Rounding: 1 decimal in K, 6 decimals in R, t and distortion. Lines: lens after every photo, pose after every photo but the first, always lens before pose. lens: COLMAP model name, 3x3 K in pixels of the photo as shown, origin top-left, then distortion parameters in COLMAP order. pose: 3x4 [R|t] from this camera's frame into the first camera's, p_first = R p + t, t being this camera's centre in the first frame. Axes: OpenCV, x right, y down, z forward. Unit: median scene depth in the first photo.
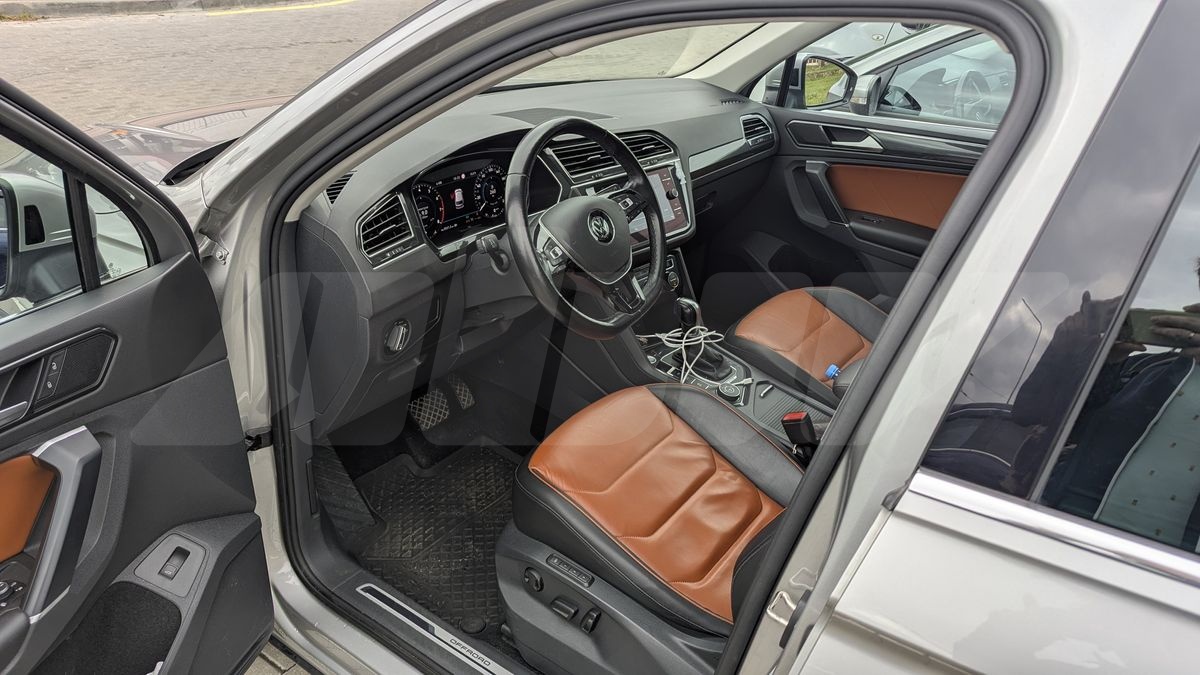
lens RADIAL K [[856.9, 0, 600.0], [0, 856.9, 337.5], [0, 0, 1]] dist [0.060089, -0.052074]
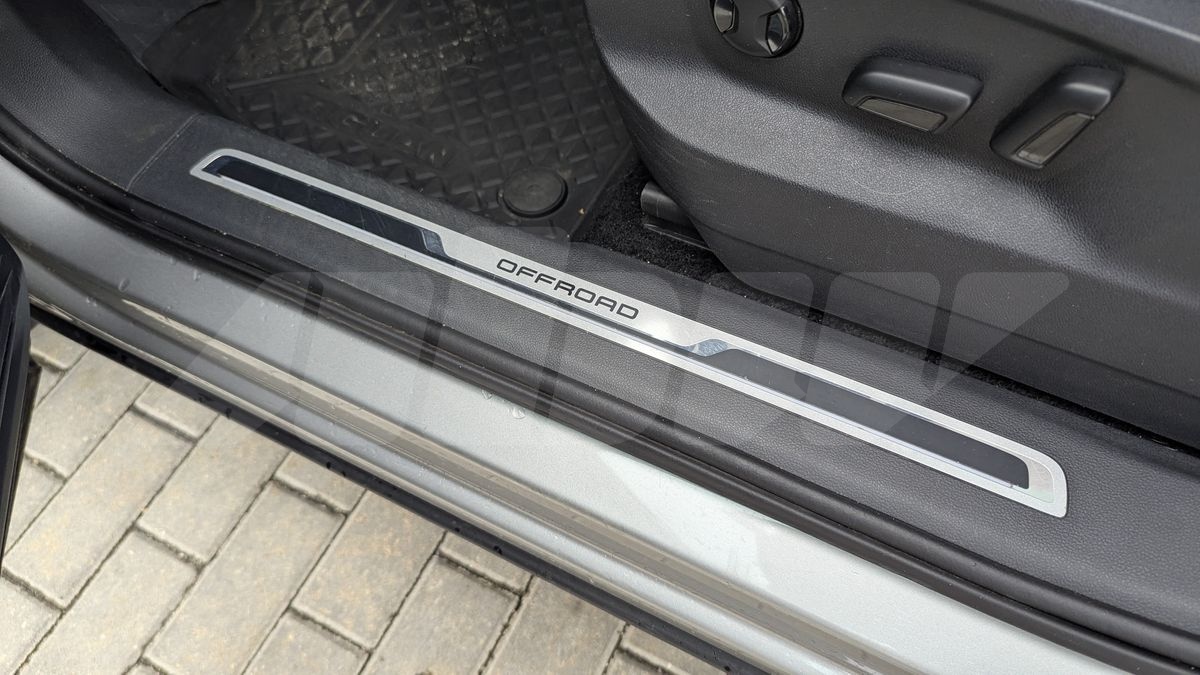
lens RADIAL K [[856.9, 0, 600.0], [0, 856.9, 337.5], [0, 0, 1]] dist [0.060089, -0.052074]
pose [[0.978443, -0.198812, -0.055882, -0.112404], [0.197669, 0.823234, 0.532177, 0.190594], [-0.059799, -0.531751, 0.844787, 0.651124]]
